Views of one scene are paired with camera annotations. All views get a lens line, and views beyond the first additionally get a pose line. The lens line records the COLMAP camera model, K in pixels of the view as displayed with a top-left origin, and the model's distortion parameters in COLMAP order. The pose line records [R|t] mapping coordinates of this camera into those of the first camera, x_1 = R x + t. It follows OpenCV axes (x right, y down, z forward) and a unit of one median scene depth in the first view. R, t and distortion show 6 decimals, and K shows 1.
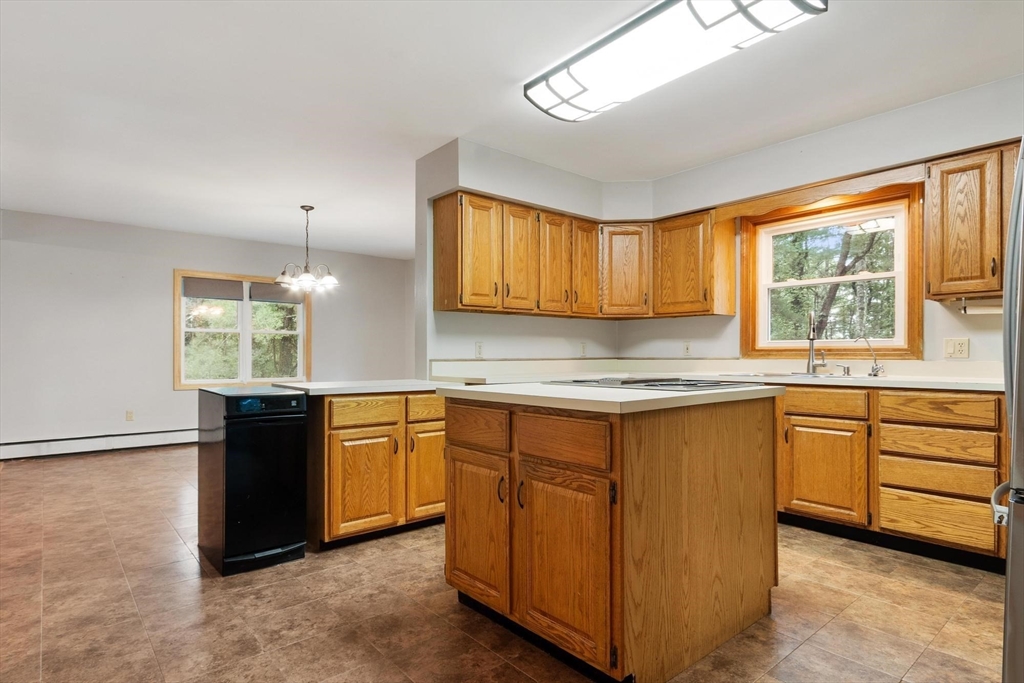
lens RADIAL K [[543.9, 0, 514.2], [0, 543.9, 353.6], [0, 0, 1]] dist [0.002093, -0.000849]
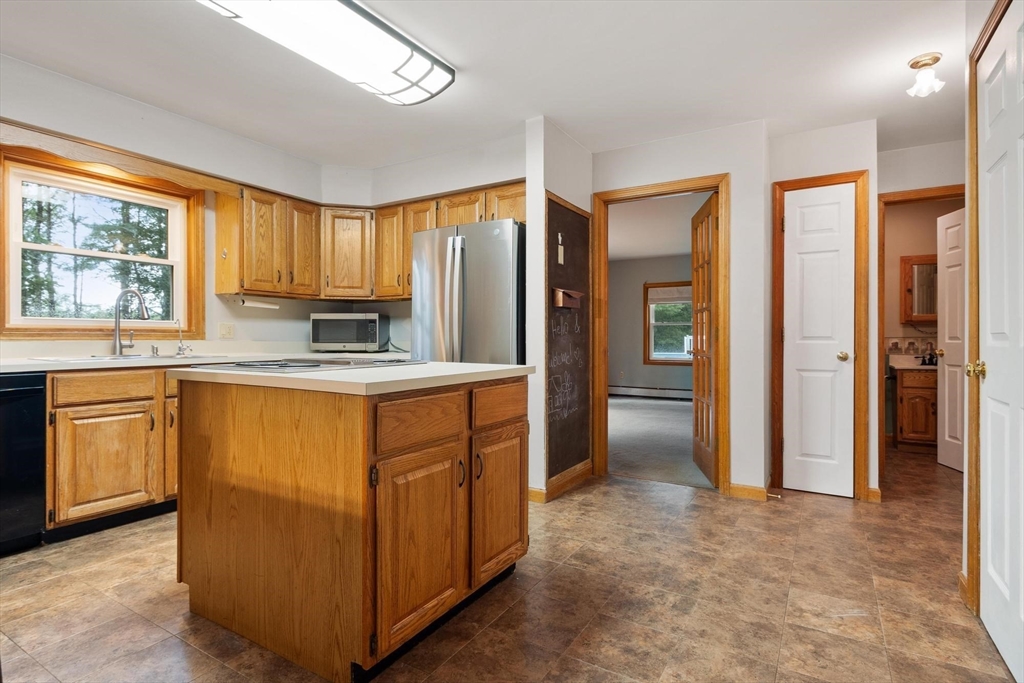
lens RADIAL K [[515.1, 0, 511.0], [0, 515.1, 341.6], [0, 0, 1]] dist [0.003505, -0.000080]
pose [[-0.309389, -0.006841, 0.950911, -0.496493], [-0.004042, 0.999975, 0.005879, 0.005276], [-0.950927, -0.002024, -0.309409, 0.648007]]
